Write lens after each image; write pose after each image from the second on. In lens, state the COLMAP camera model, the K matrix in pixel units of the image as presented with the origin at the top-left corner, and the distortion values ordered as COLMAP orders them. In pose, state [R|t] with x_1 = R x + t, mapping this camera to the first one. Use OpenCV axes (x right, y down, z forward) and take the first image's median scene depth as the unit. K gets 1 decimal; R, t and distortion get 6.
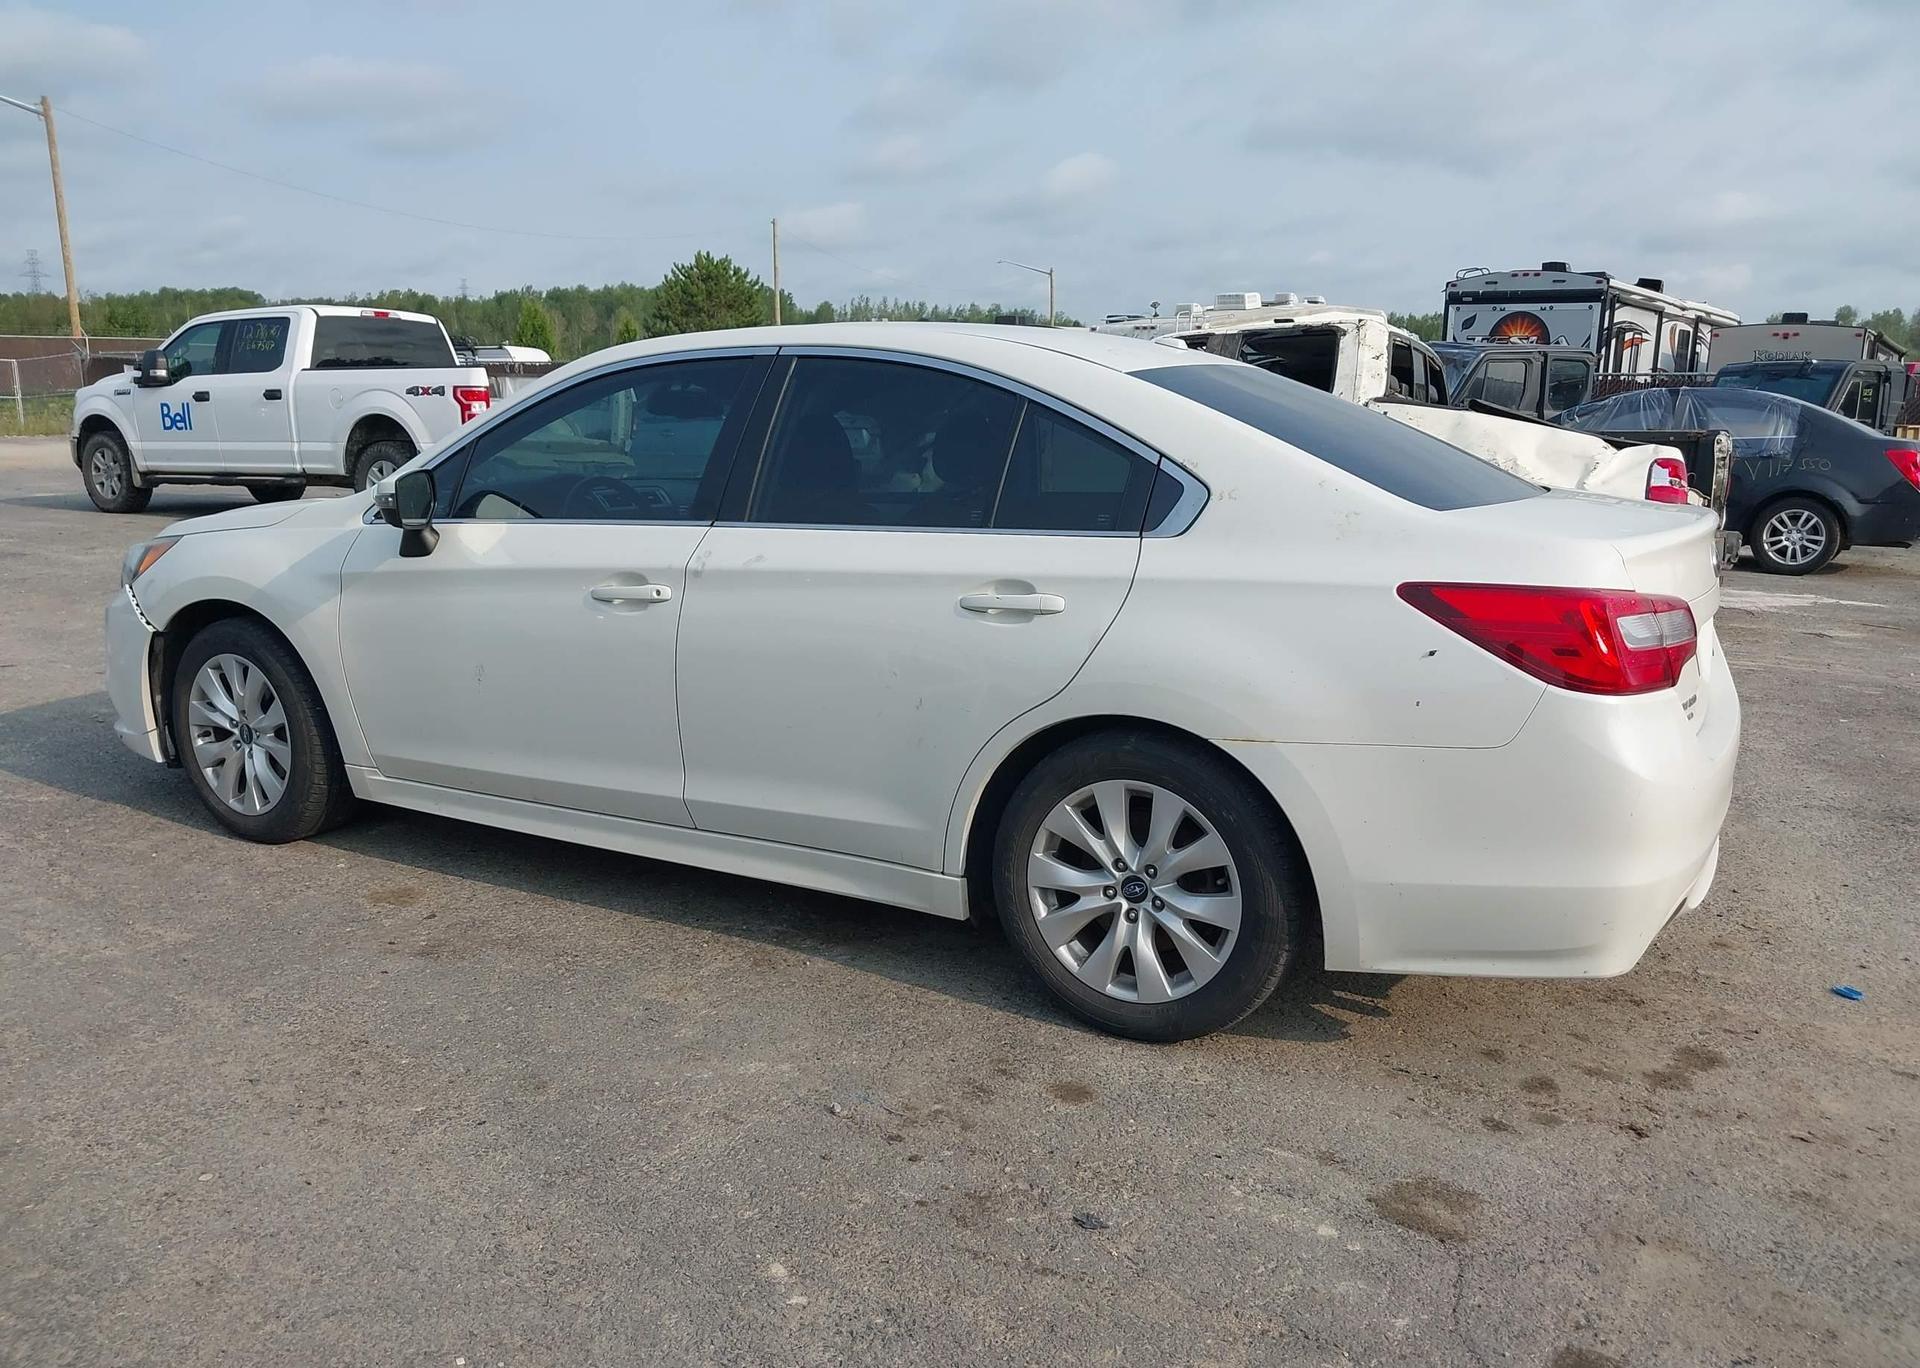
lens RADIAL K [[1525.4, 0, 961.5], [0, 1525.4, 703.1], [0, 0, 1]] dist [0.036887, -0.055210]
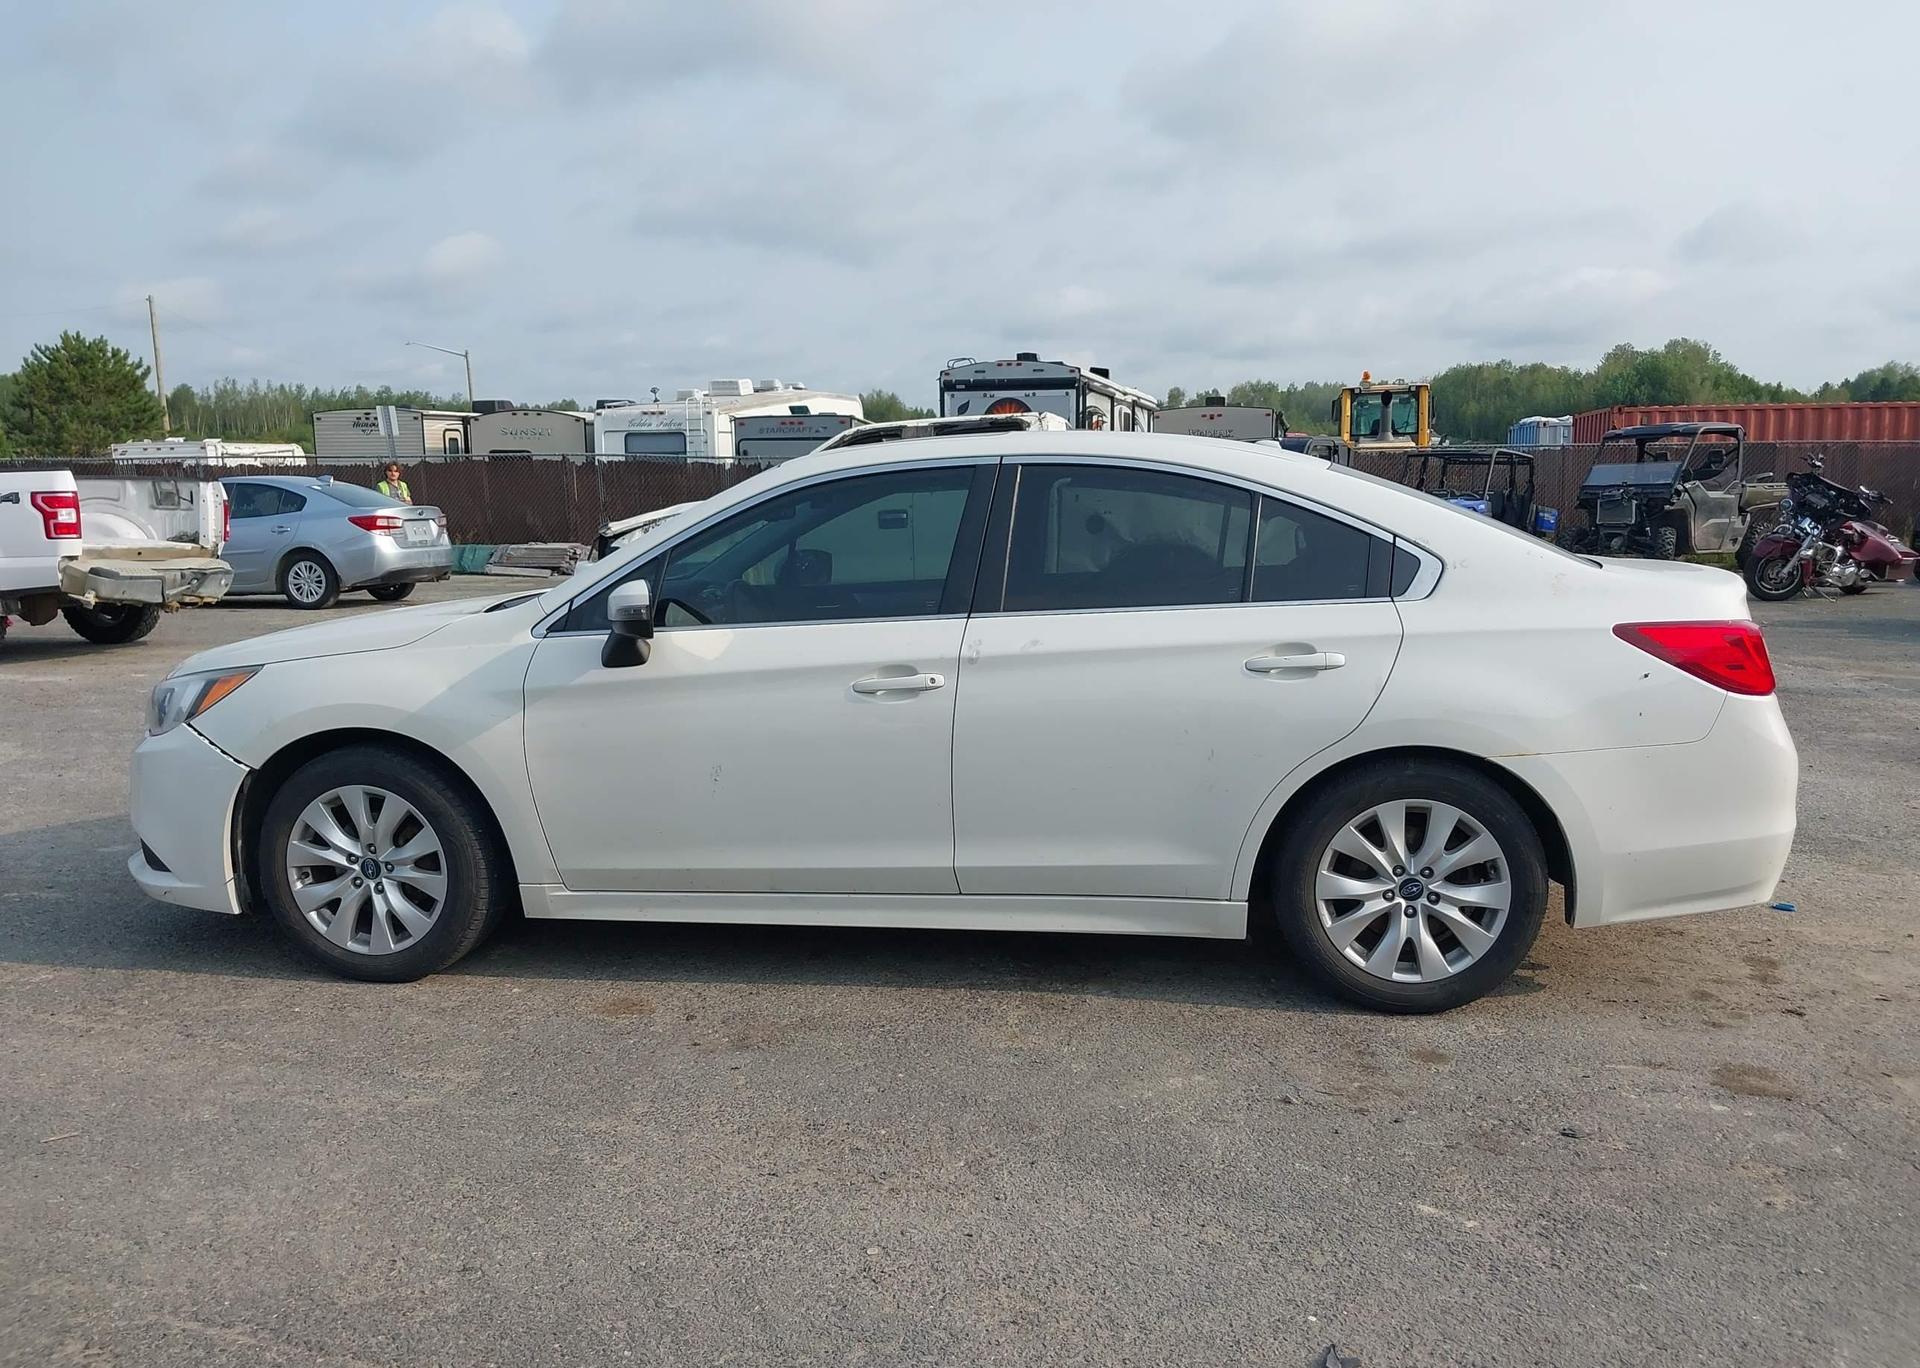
lens RADIAL K [[1525.4, 0, 962.2], [0, 1525.4, 732.4], [0, 0, 1]] dist [0.036887, -0.055210]
pose [[0.929218, -0.085147, 0.359589, -0.462235], [0.096861, 0.995190, -0.014648, -0.014129], [-0.356612, 0.048441, 0.932996, -0.015382]]
